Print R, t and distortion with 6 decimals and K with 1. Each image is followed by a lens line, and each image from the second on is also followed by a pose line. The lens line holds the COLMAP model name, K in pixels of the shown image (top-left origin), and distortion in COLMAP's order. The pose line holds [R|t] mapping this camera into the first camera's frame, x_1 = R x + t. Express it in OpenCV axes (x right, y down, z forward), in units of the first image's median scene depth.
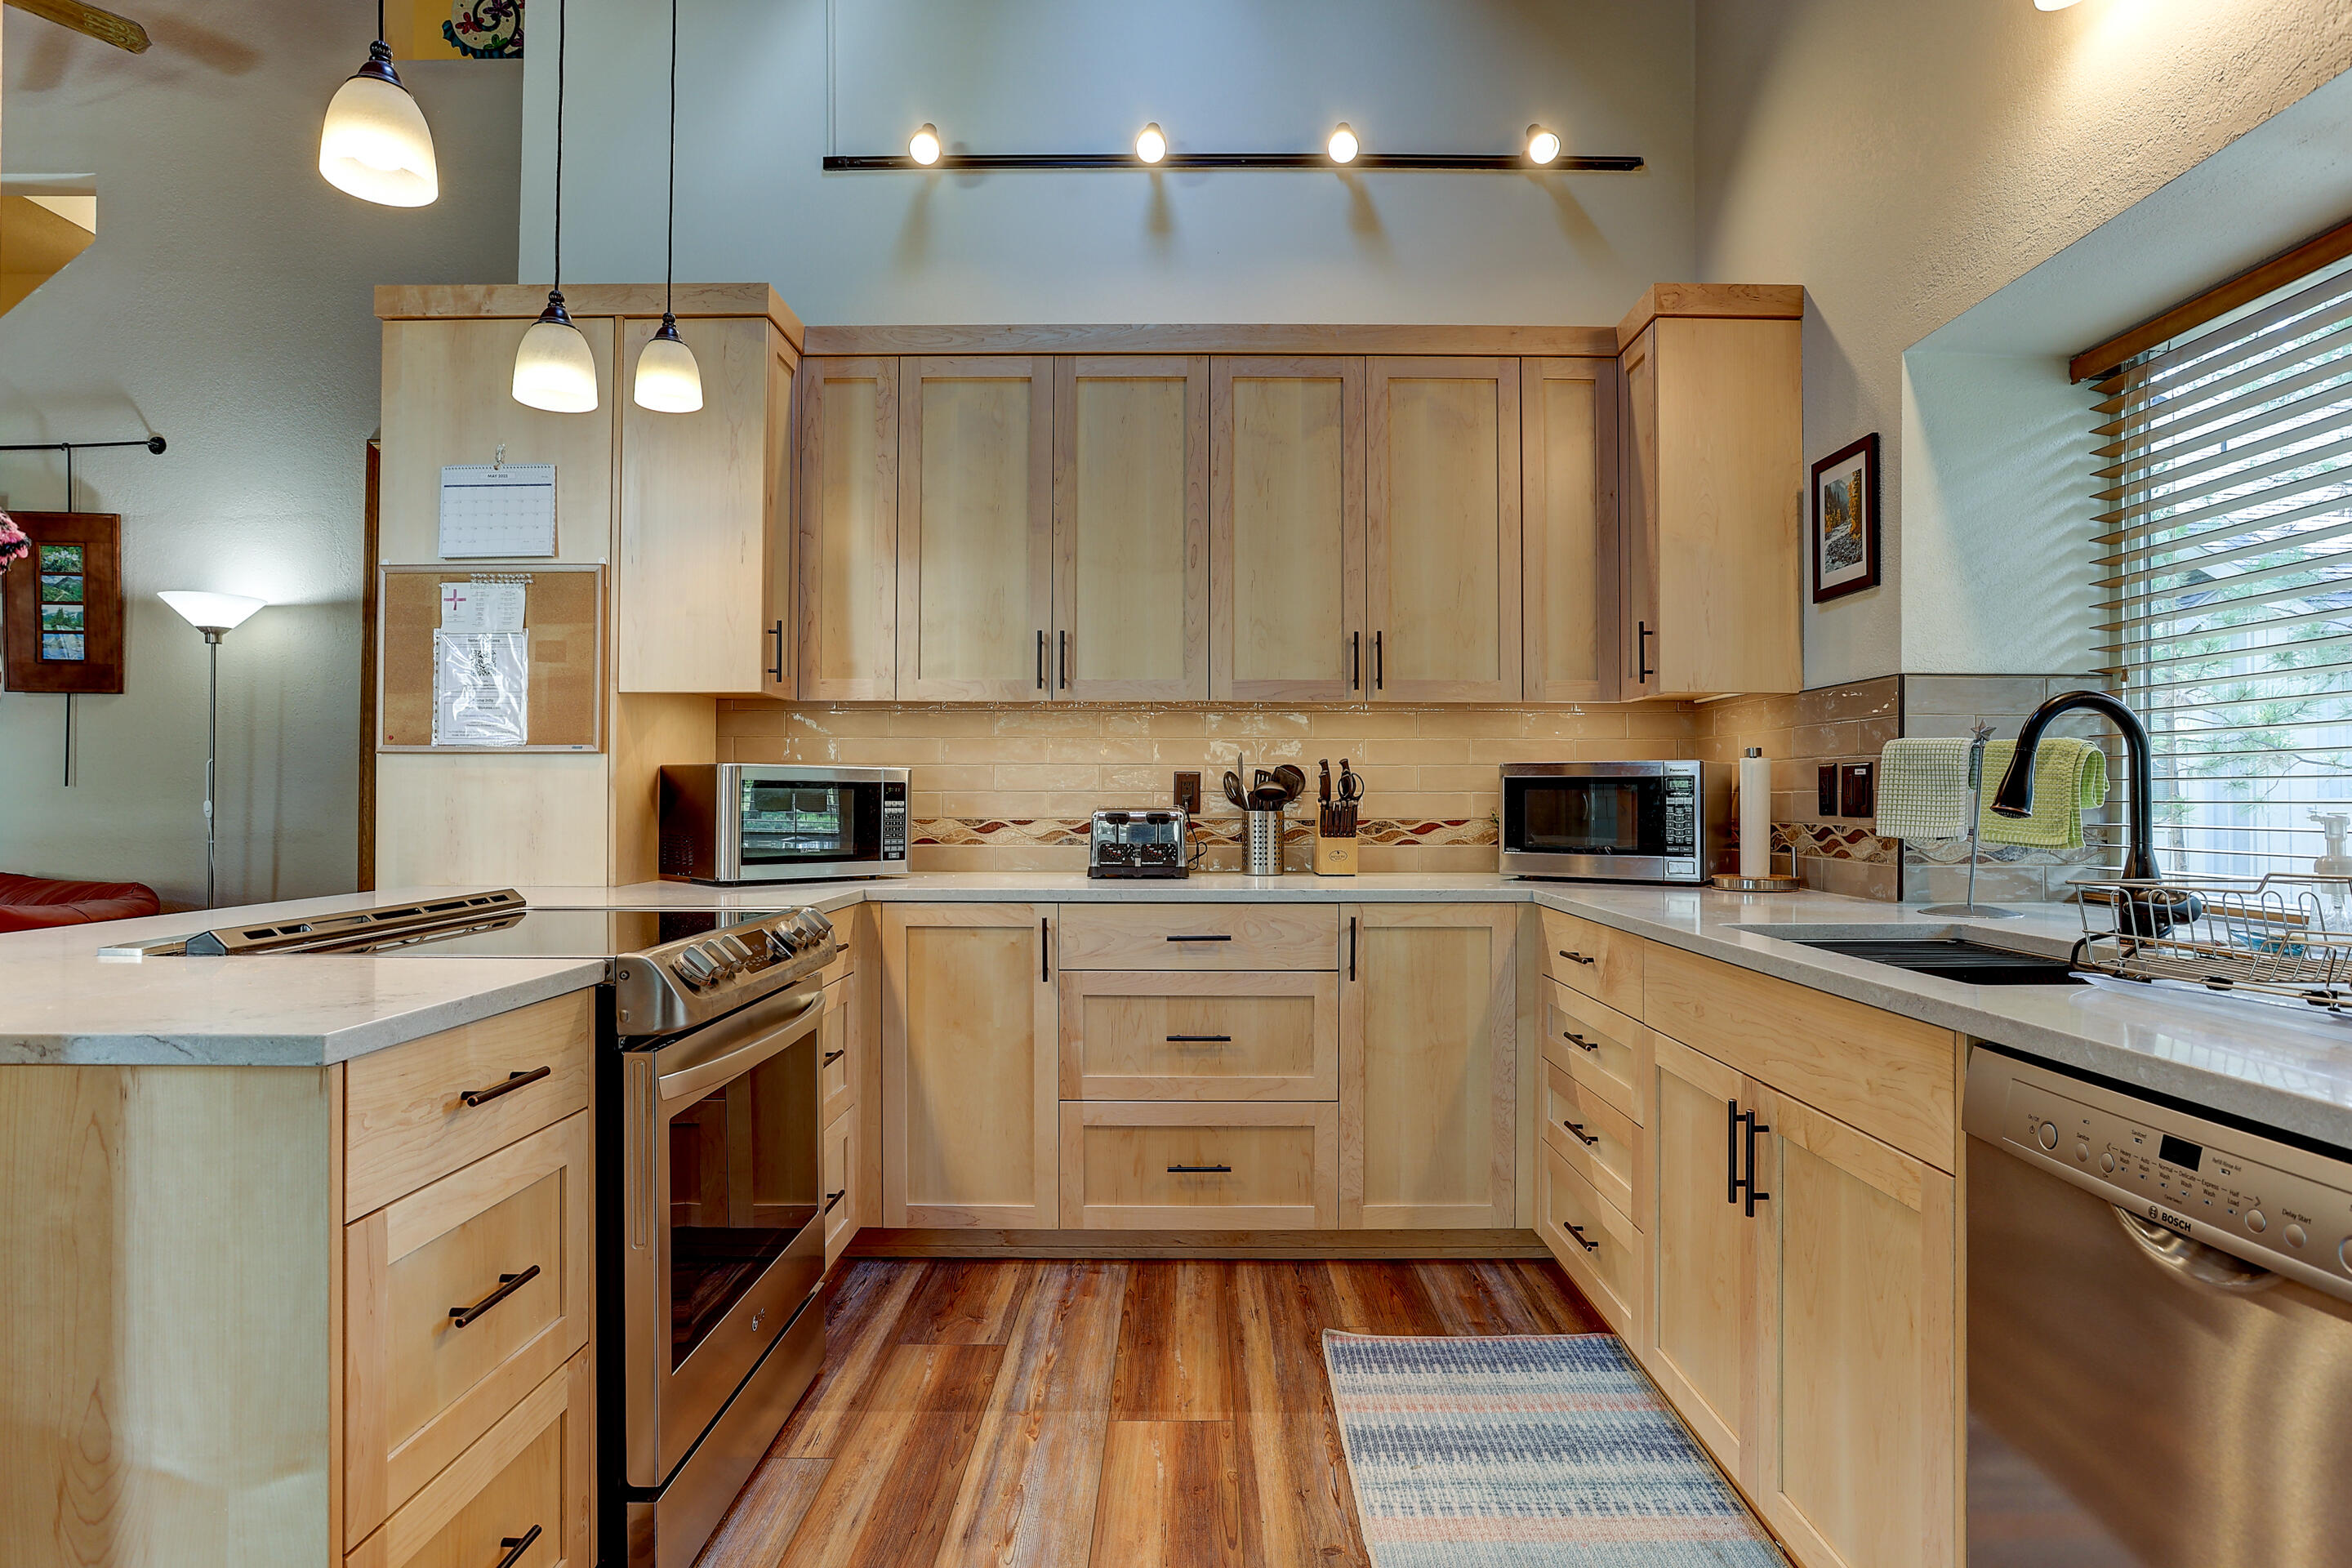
lens RADIAL K [[1186.3, 0, 1154.4], [0, 1186.3, 796.9], [0, 0, 1]] dist [-0.047818, 0.002378]
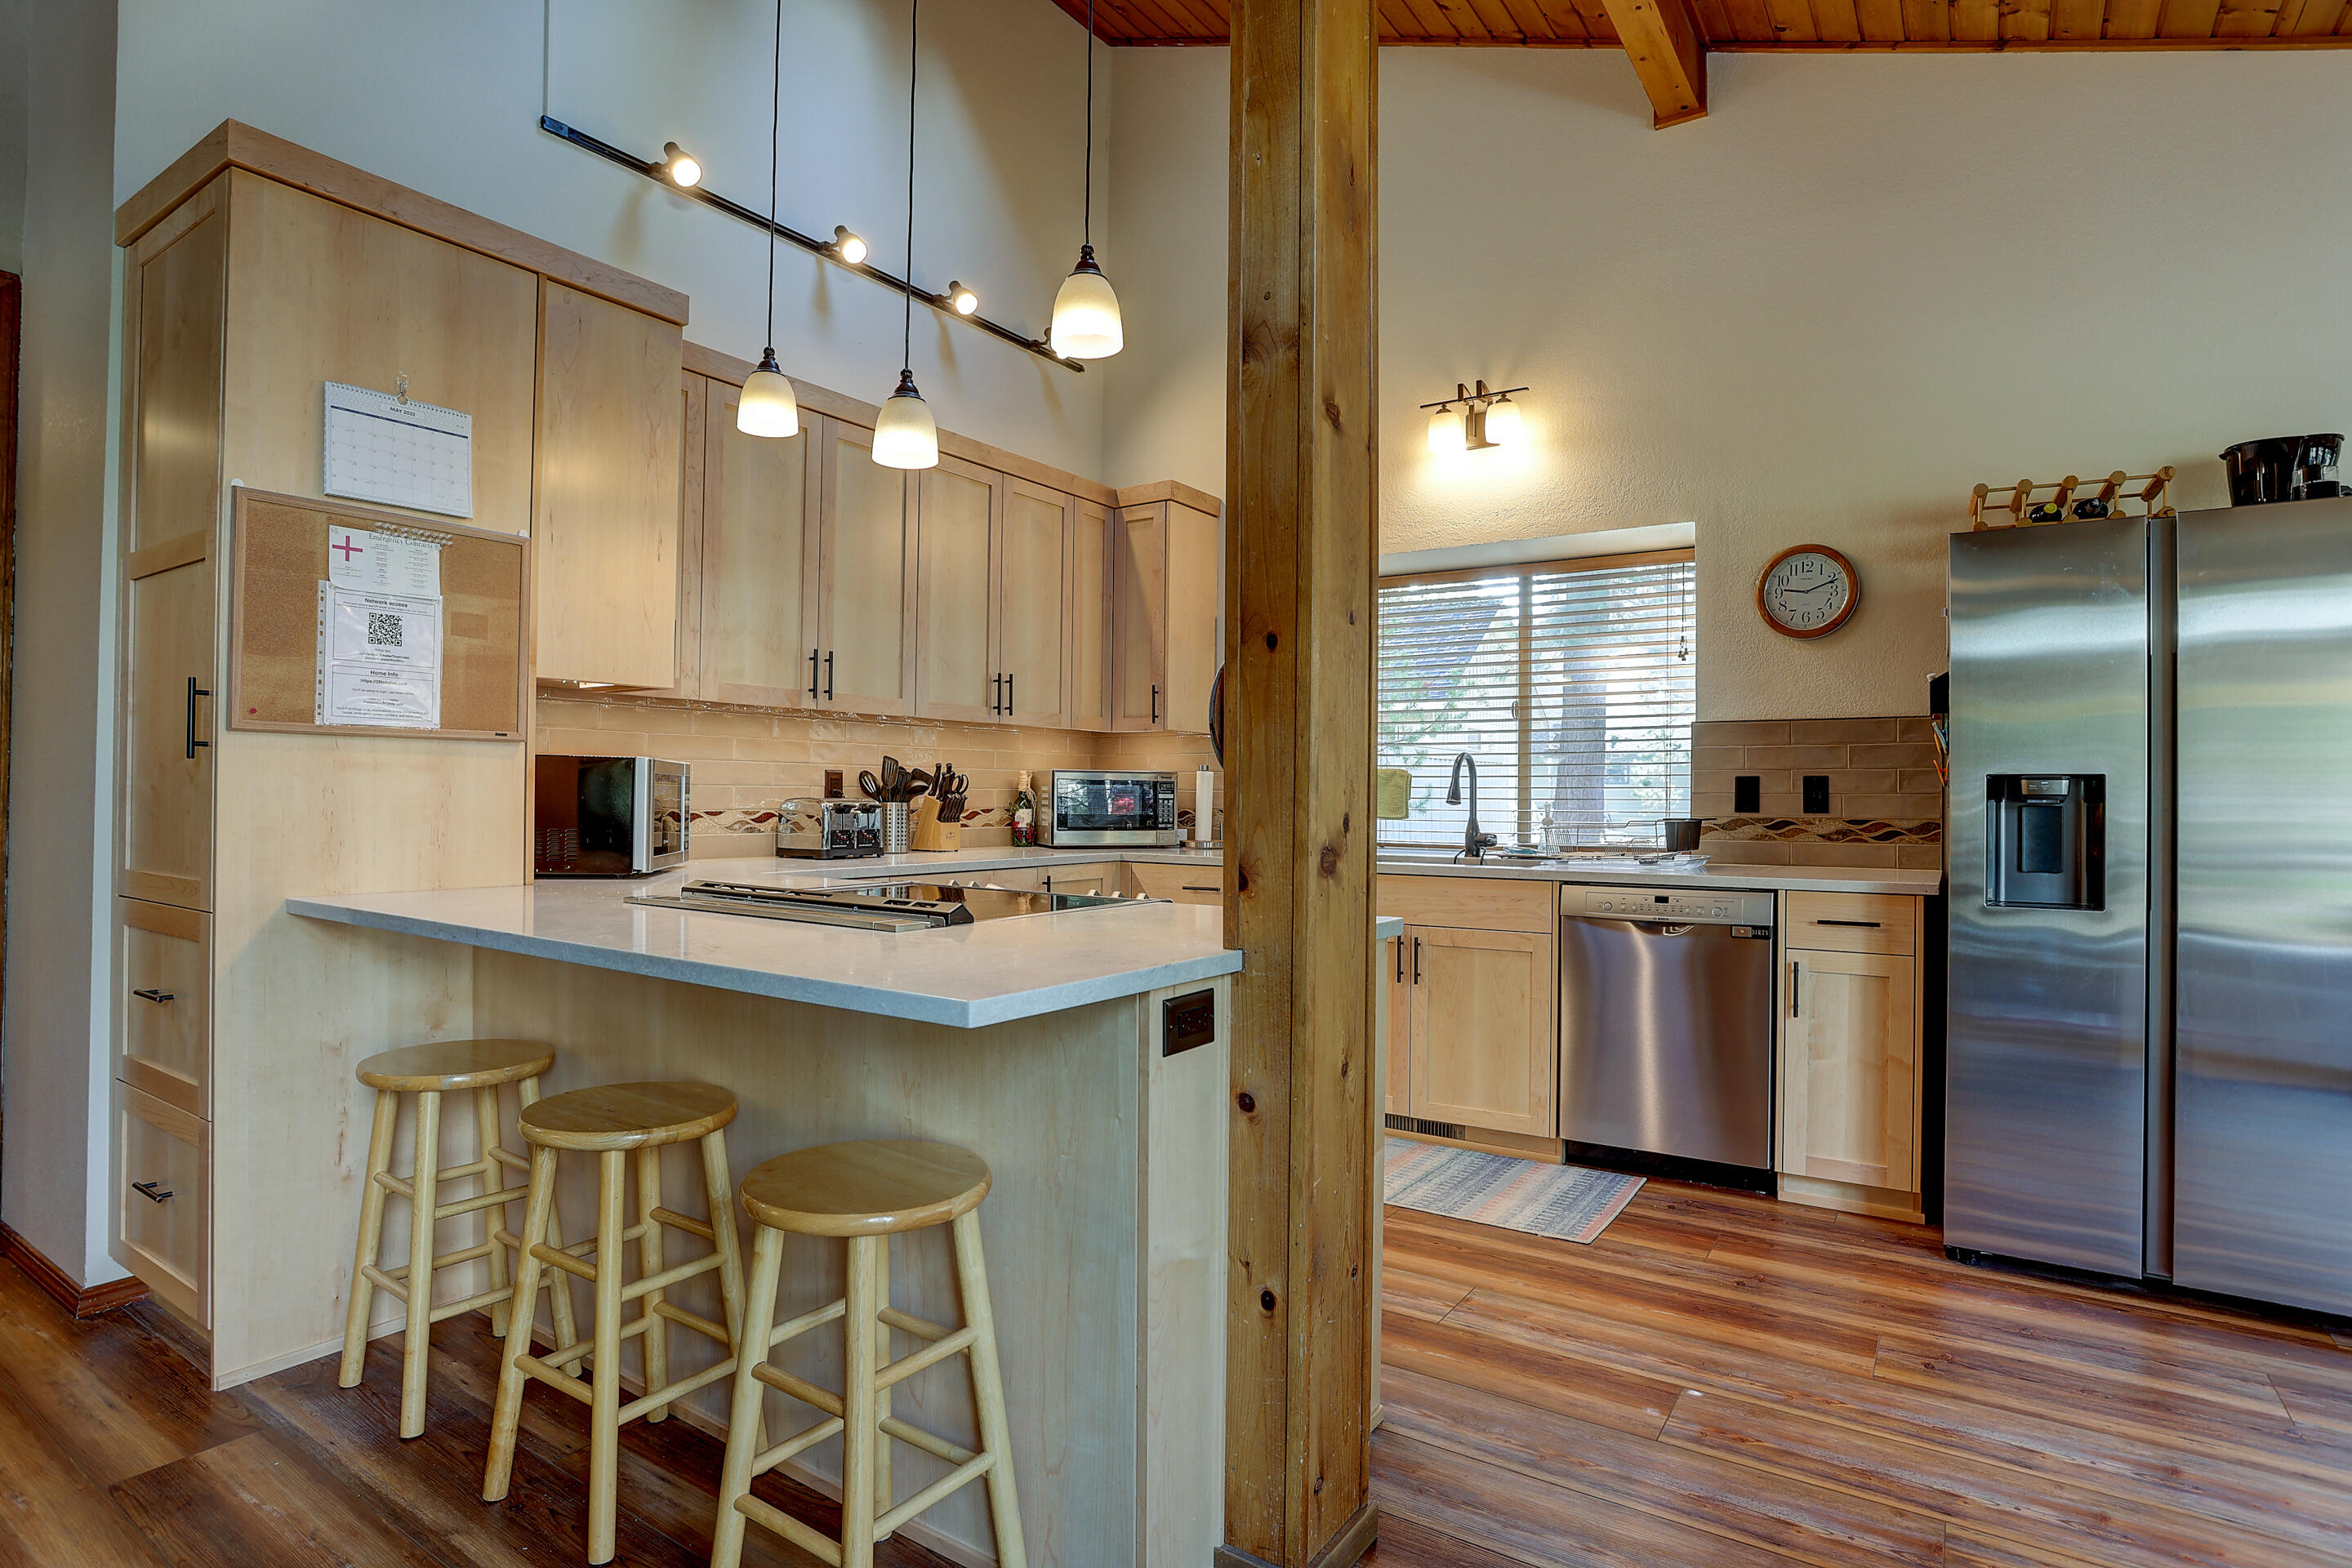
lens RADIAL K [[1186.3, 0, 1190.6], [0, 1186.3, 797.6], [0, 0, 1]] dist [-0.047818, 0.002378]
pose [[0.551086, 0.002831, 0.834444, -0.942680], [-0.014849, 0.999869, 0.006414, -0.007085], [-0.834316, -0.015925, 0.551056, 0.049230]]
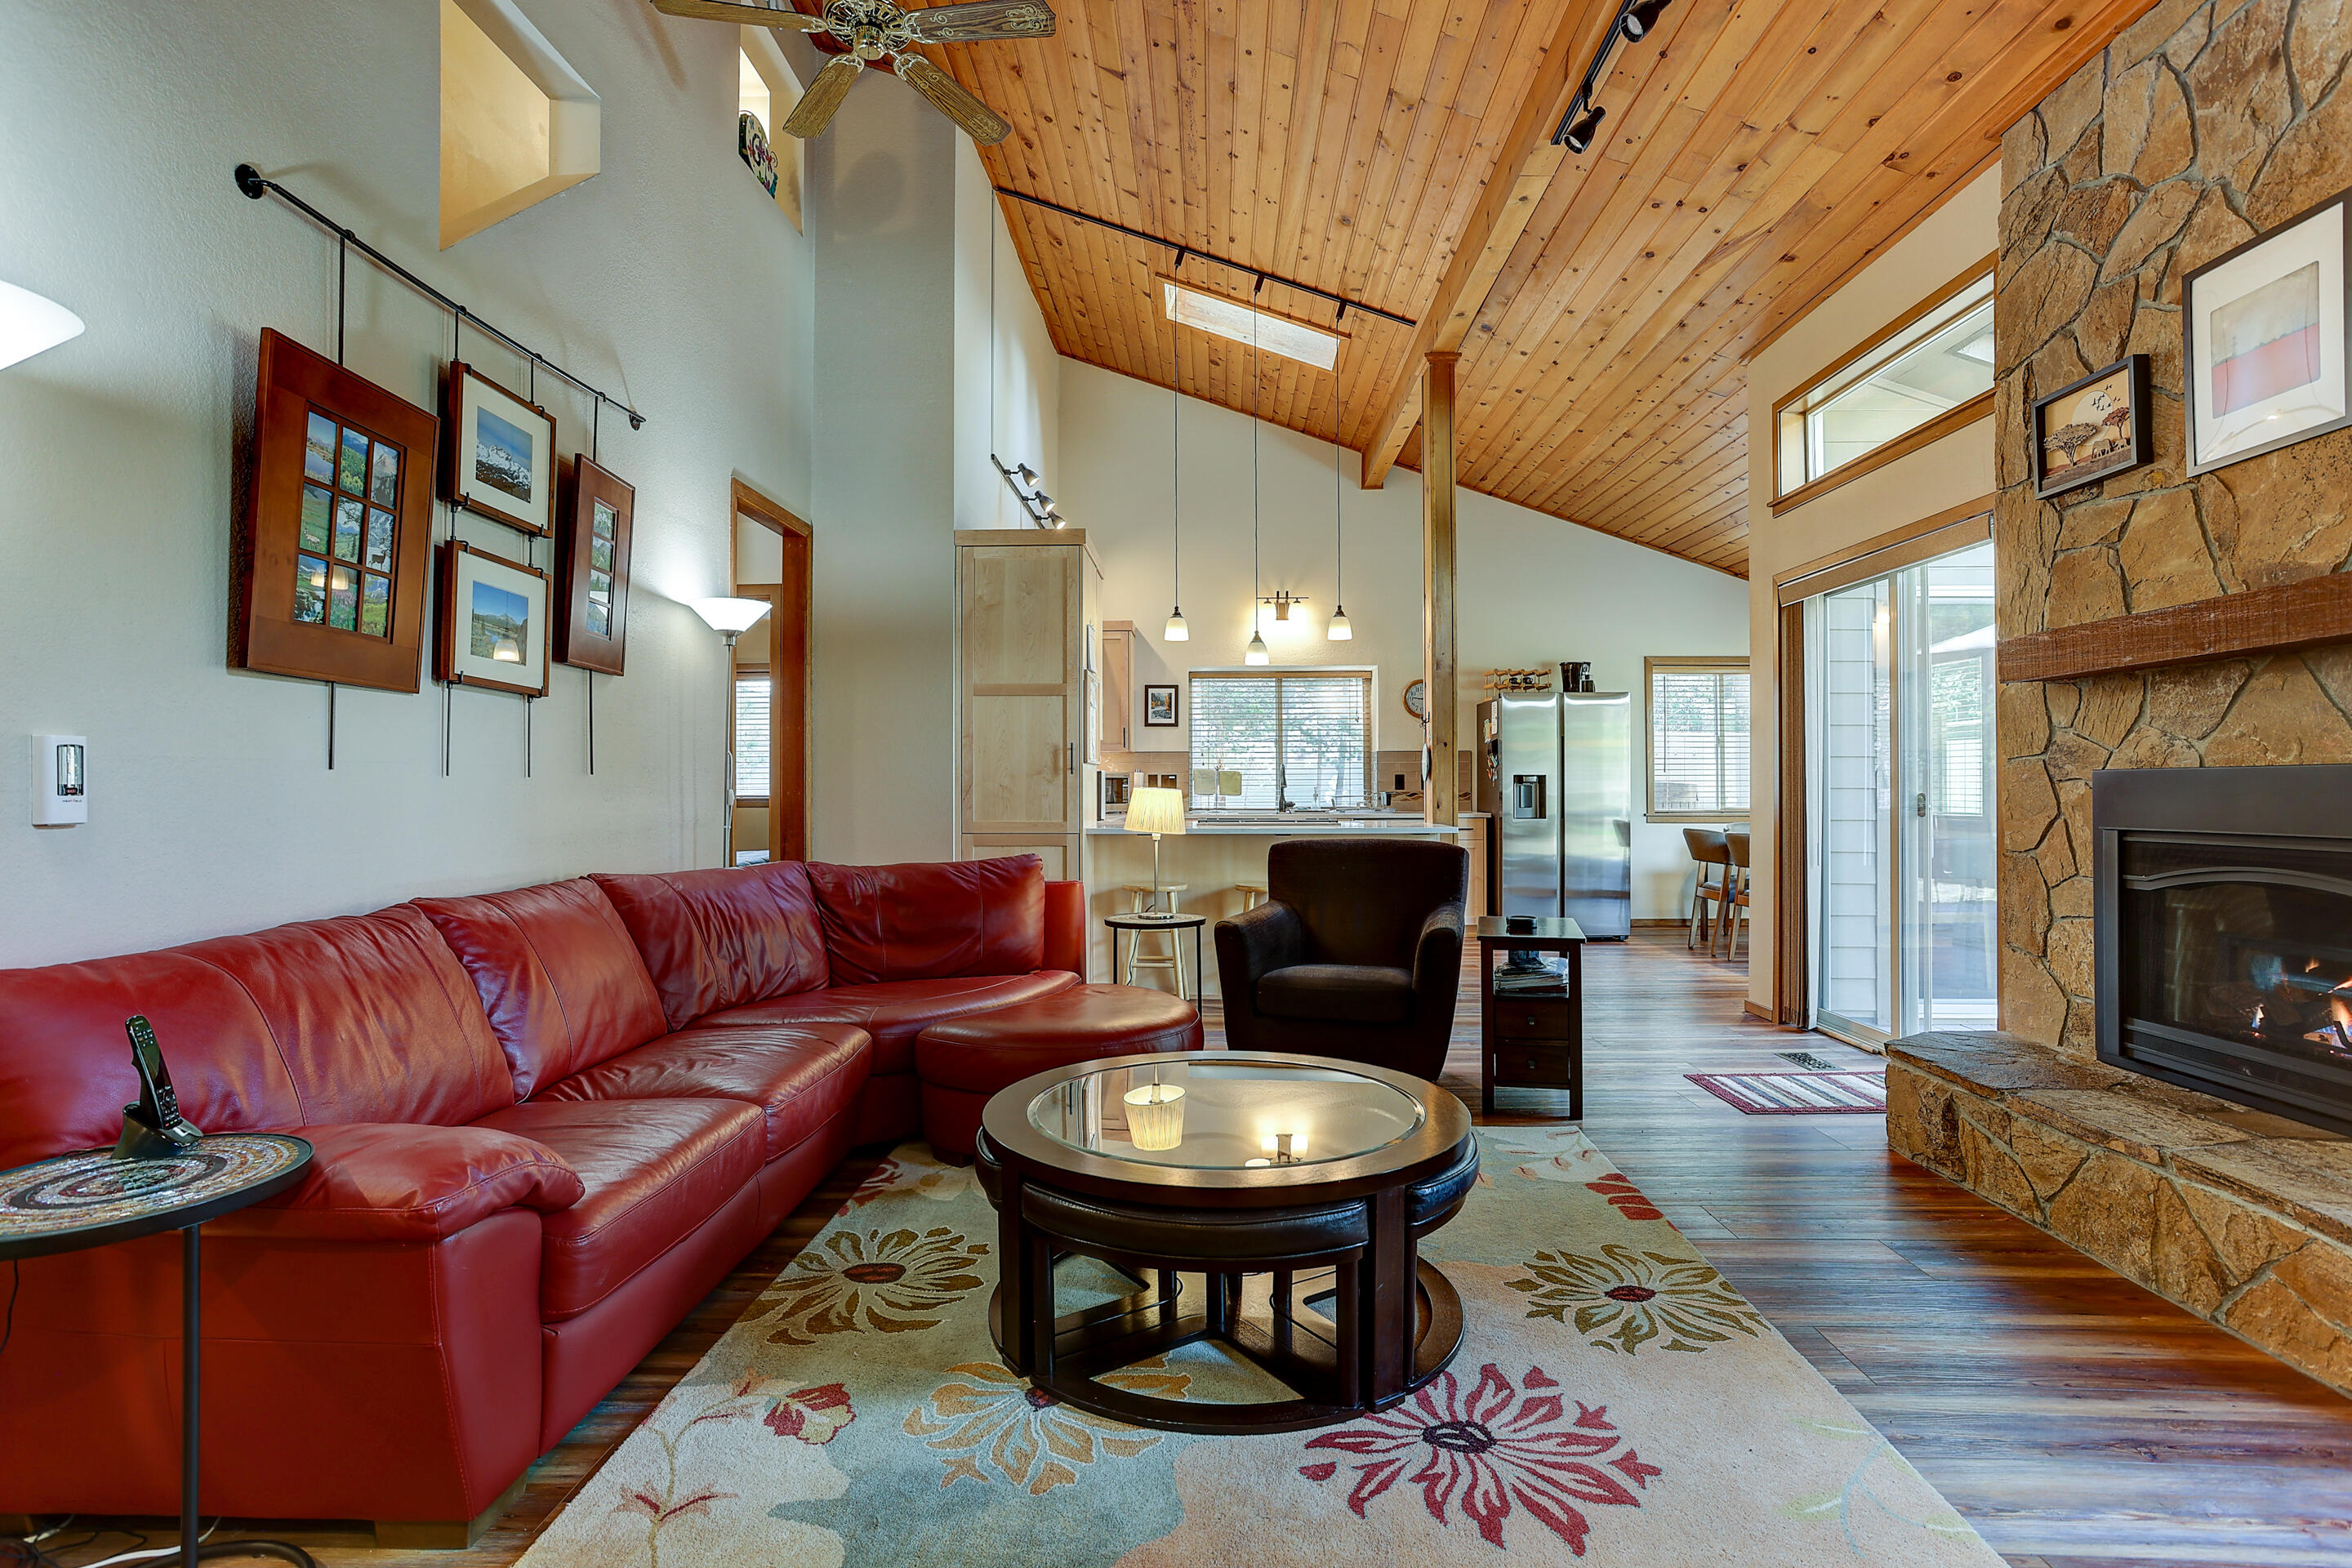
lens RADIAL K [[1145.7, 0, 1191.9], [0, 1145.7, 783.3], [0, 0, 1]] dist [-0.020381, 0.003086]
pose [[0.015353, -0.001766, 0.999881, -2.580514], [-0.007390, 0.999971, 0.001879, -0.010379], [-0.999855, -0.007418, 0.015340, 0.759553]]
